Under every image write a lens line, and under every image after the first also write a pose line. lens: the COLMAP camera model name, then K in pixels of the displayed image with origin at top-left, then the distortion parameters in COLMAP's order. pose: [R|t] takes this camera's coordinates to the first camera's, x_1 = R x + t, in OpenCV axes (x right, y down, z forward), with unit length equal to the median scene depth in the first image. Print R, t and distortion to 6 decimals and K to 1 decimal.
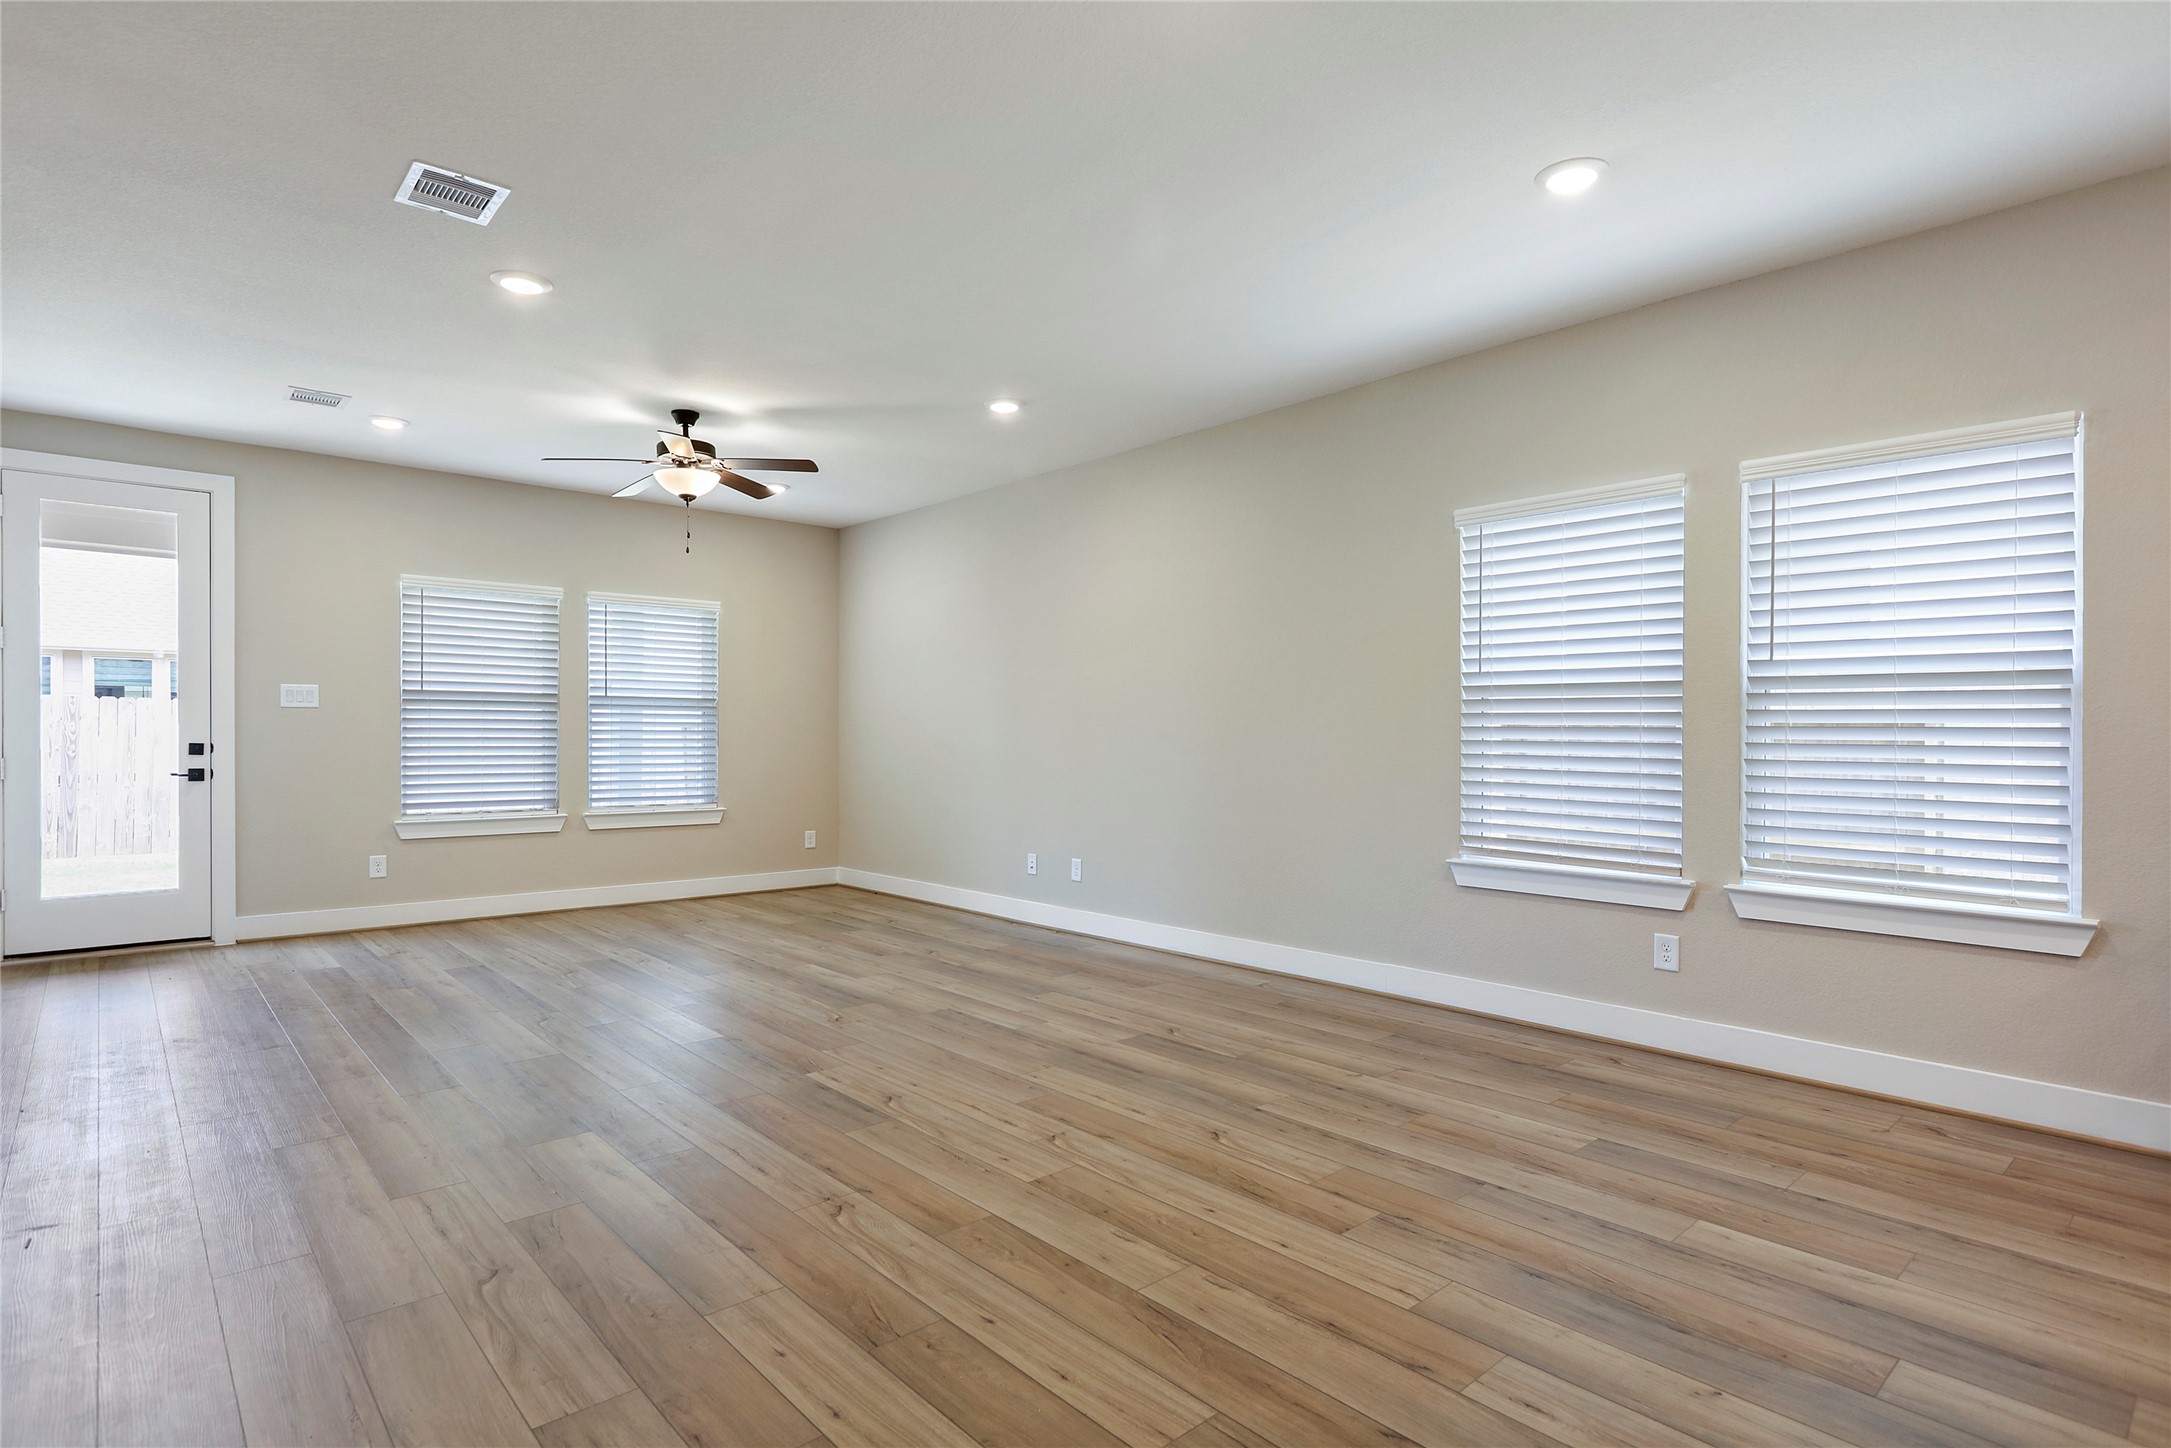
lens RADIAL K [[1100.2, 0, 1075.5], [0, 1100.2, 738.1], [0, 0, 1]] dist [0.000538, 0.001259]
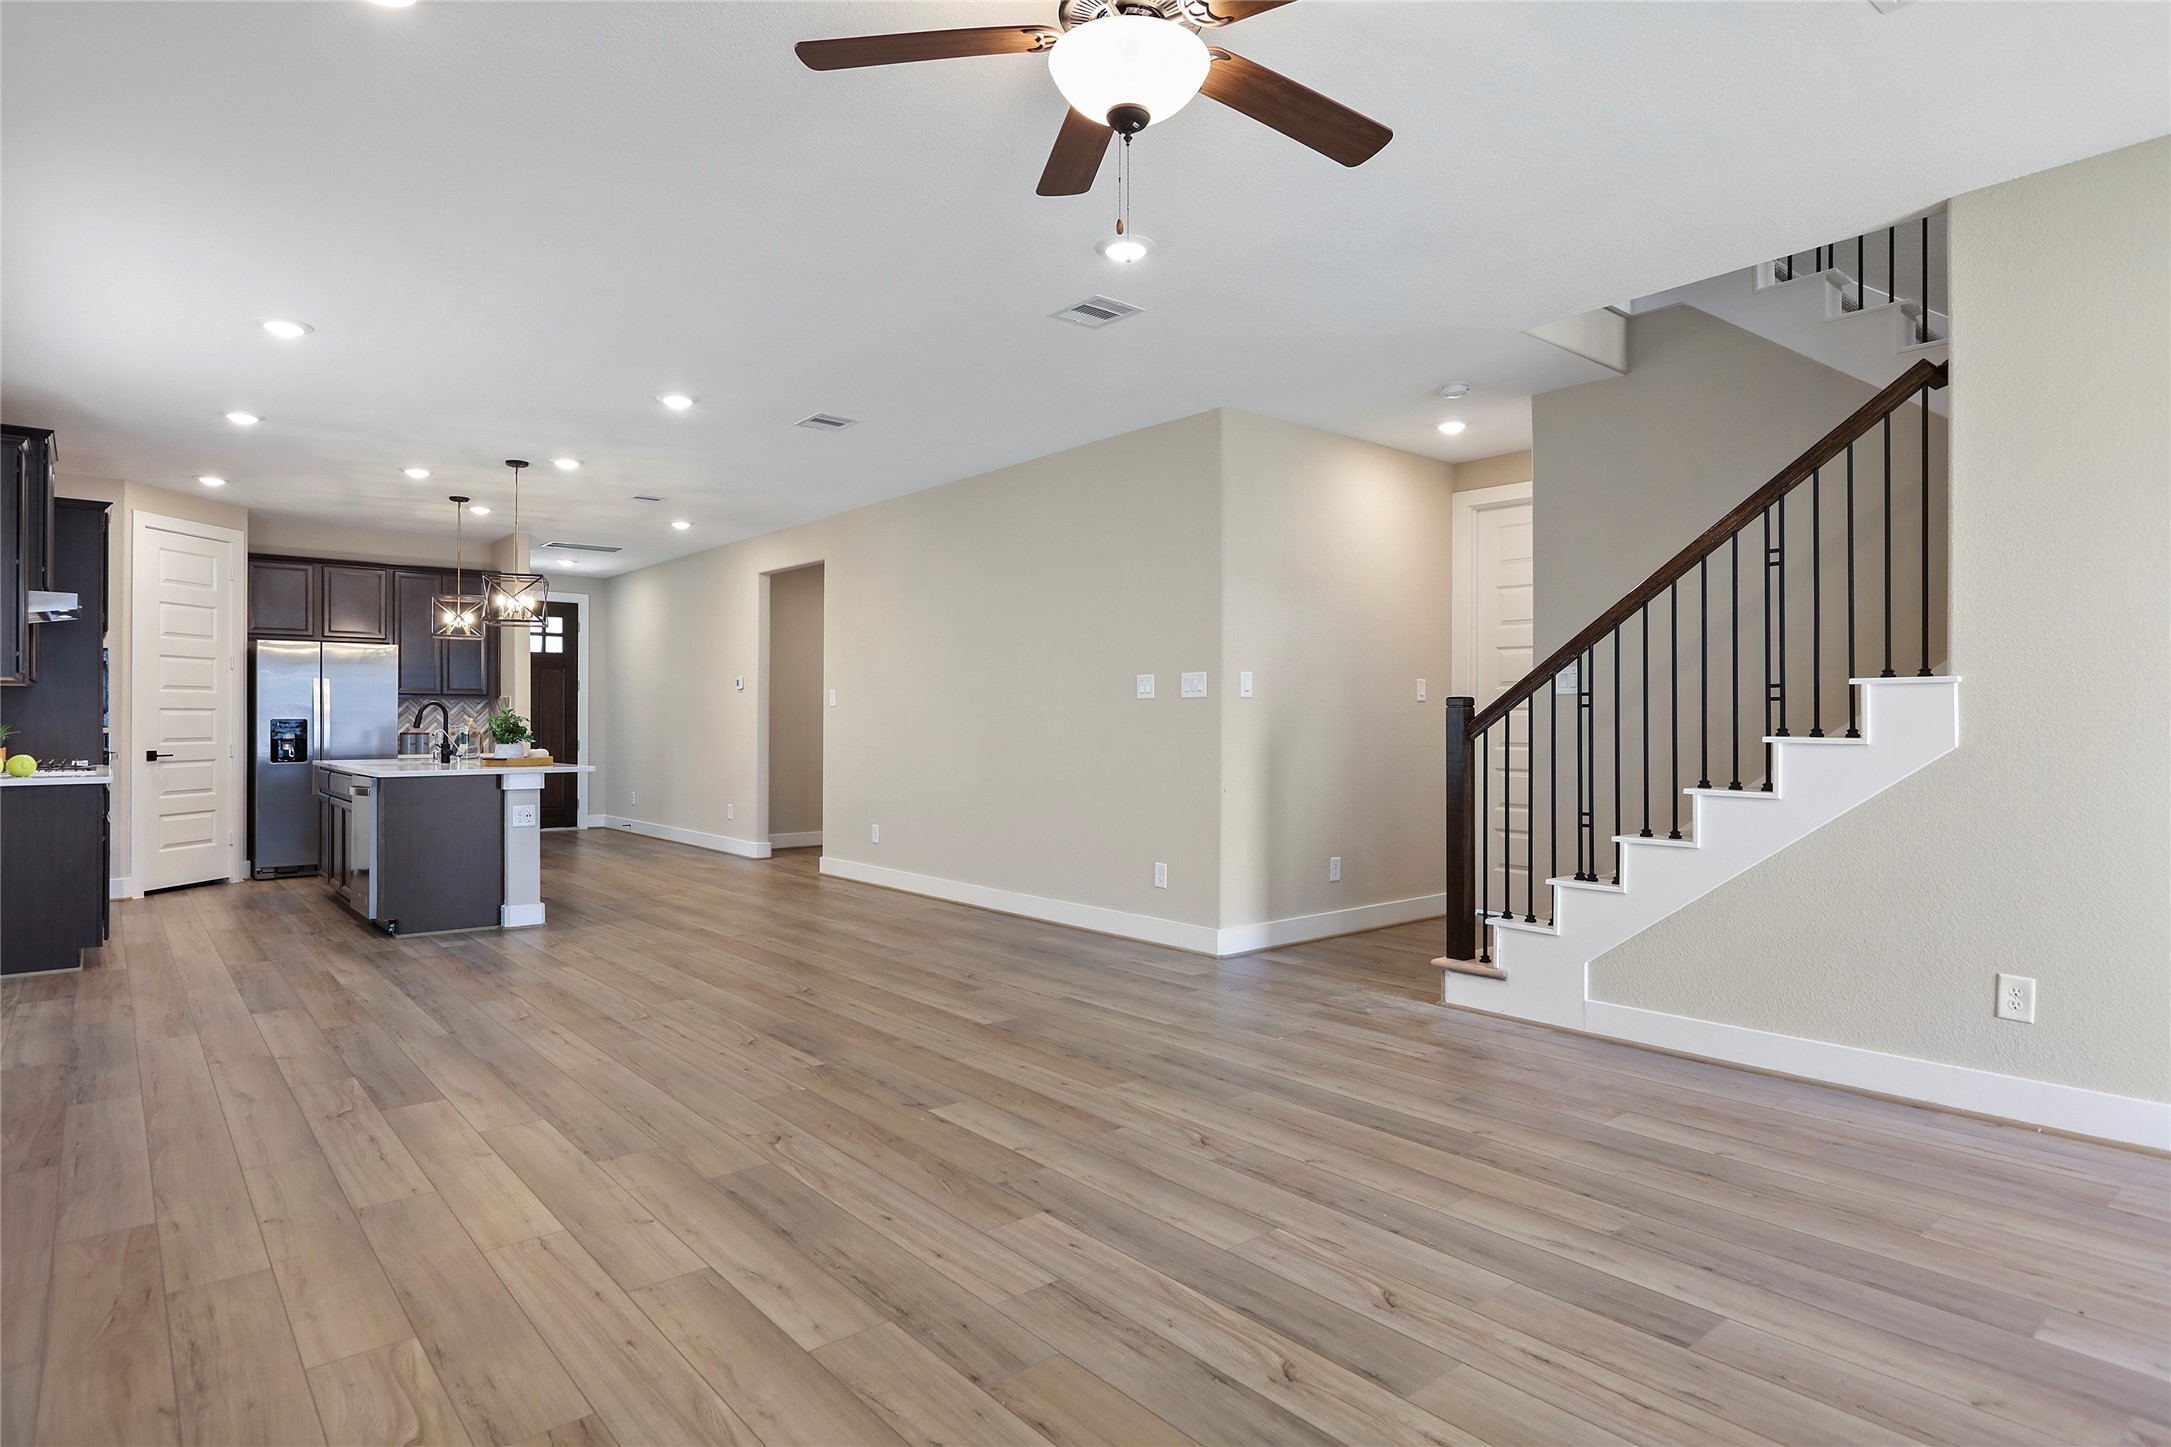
lens RADIAL K [[1158.0, 0, 1061.2], [0, 1158.0, 701.1], [0, 0, 1]] dist [0.004870, -0.000736]
pose [[-0.999265, -0.000970, 0.038332, -0.457457], [-0.001581, 0.999872, -0.015922, -0.005137], [-0.038312, -0.015971, -0.999138, 1.874024]]
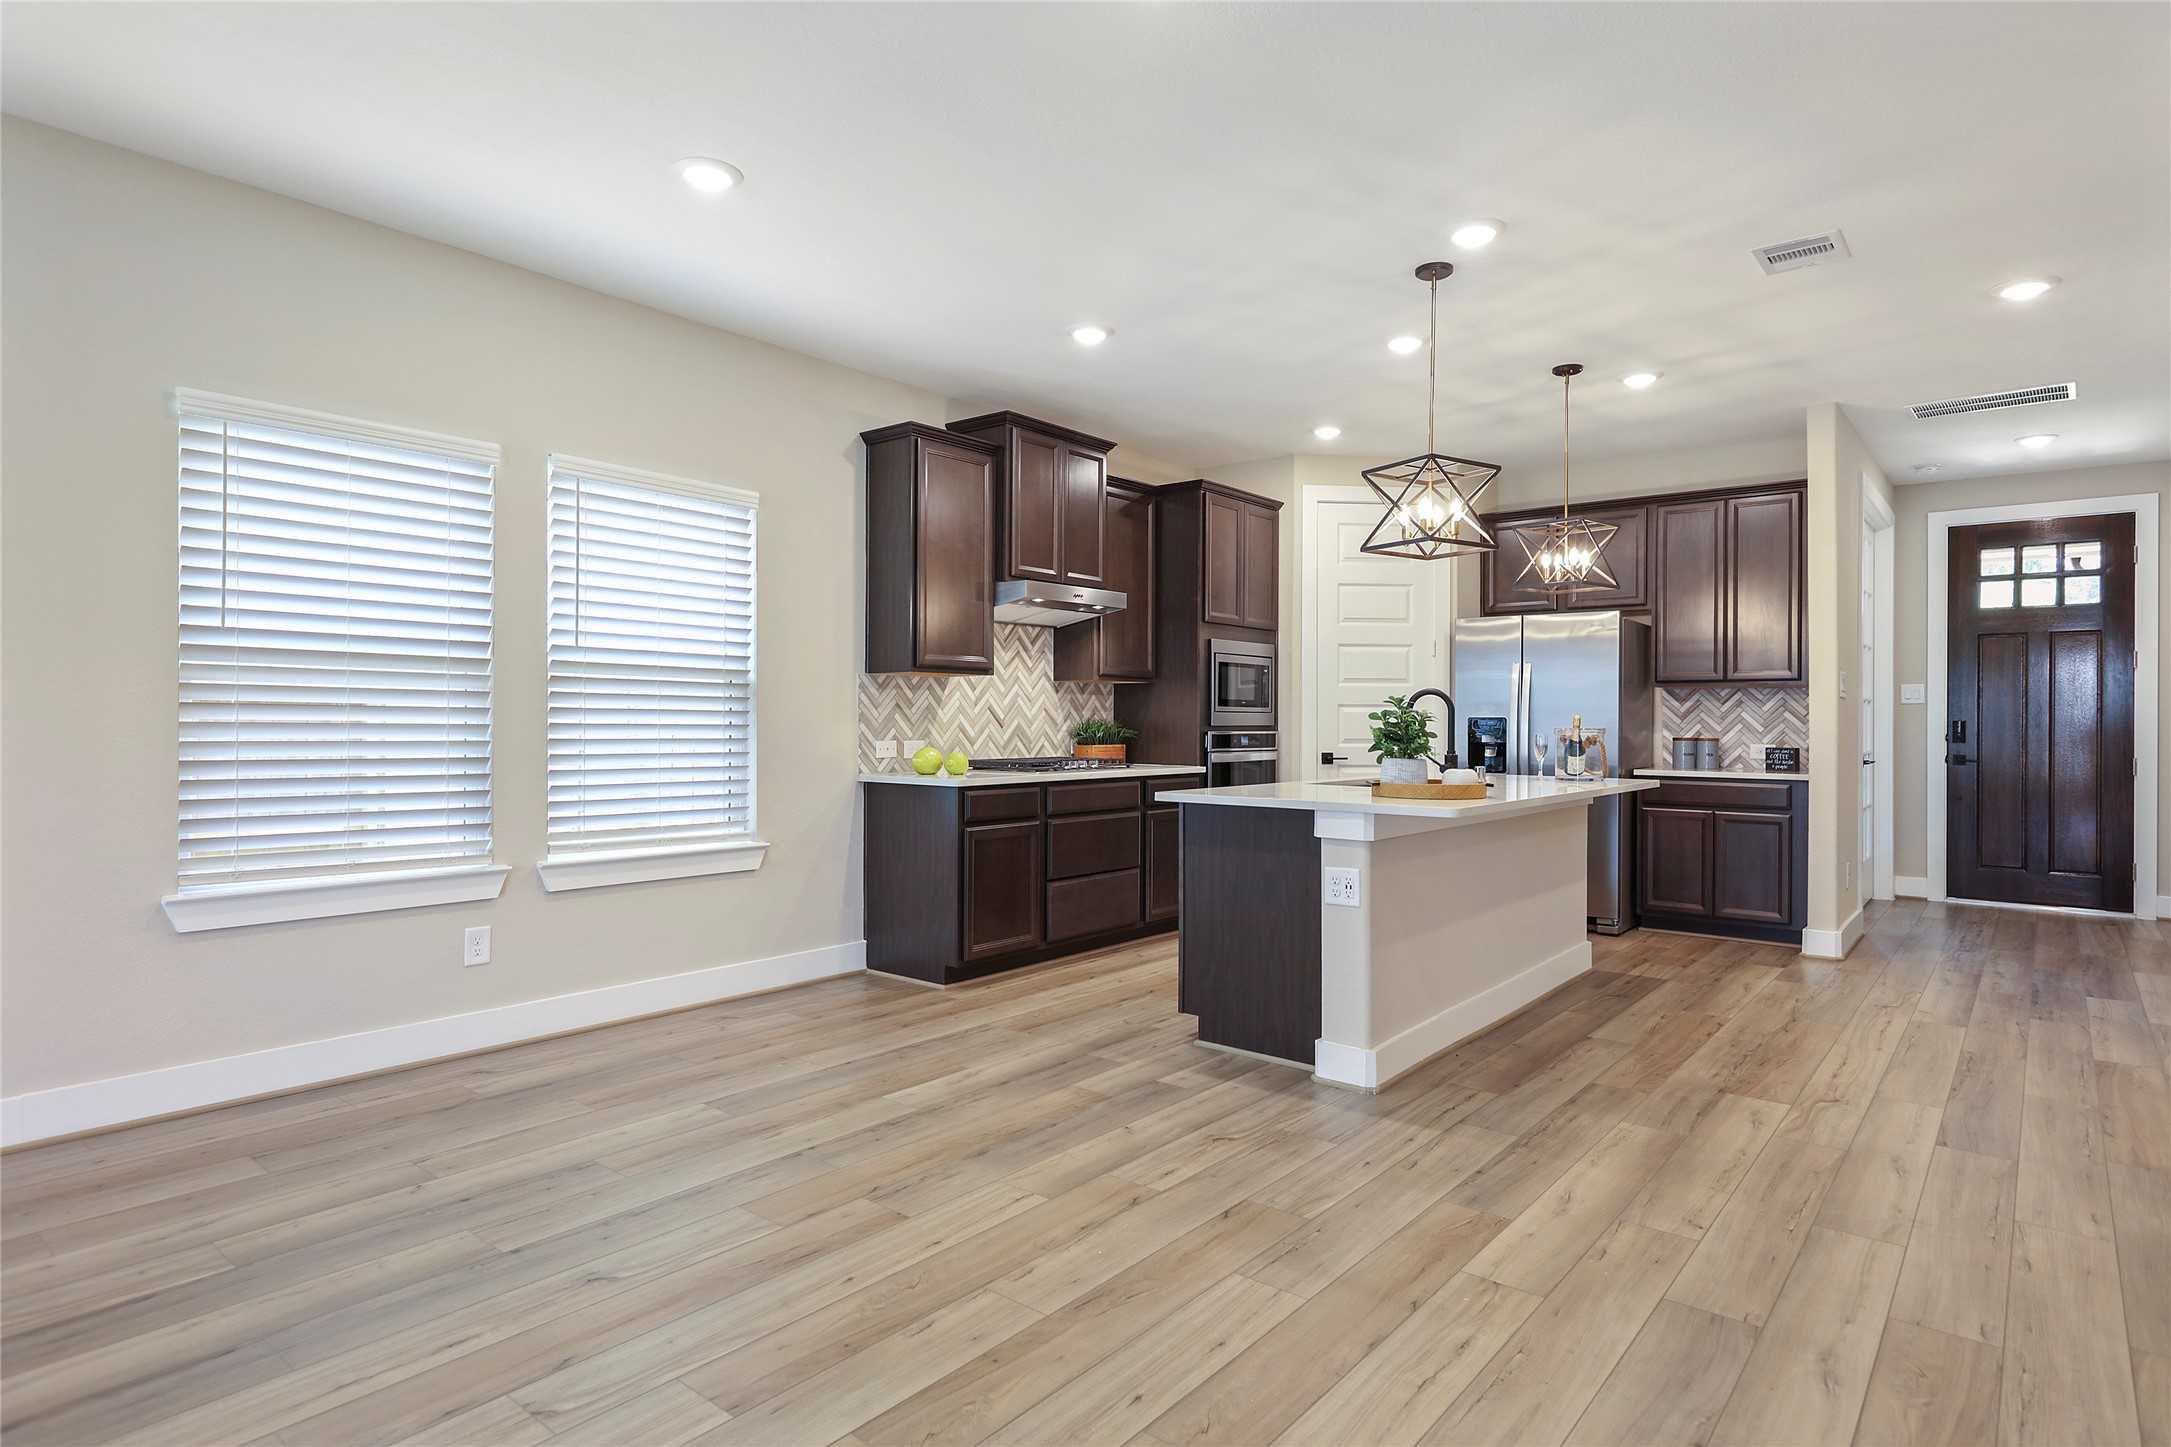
lens RADIAL K [[1158.0, 0, 1086.6], [0, 1158.0, 697.9], [0, 0, 1]] dist [0.004870, -0.000736]
pose [[-0.150231, 0.014908, 0.988539, -0.521999], [-0.002774, 0.999876, -0.015500, -0.004080], [-0.988647, -0.005070, -0.150171, 0.626323]]
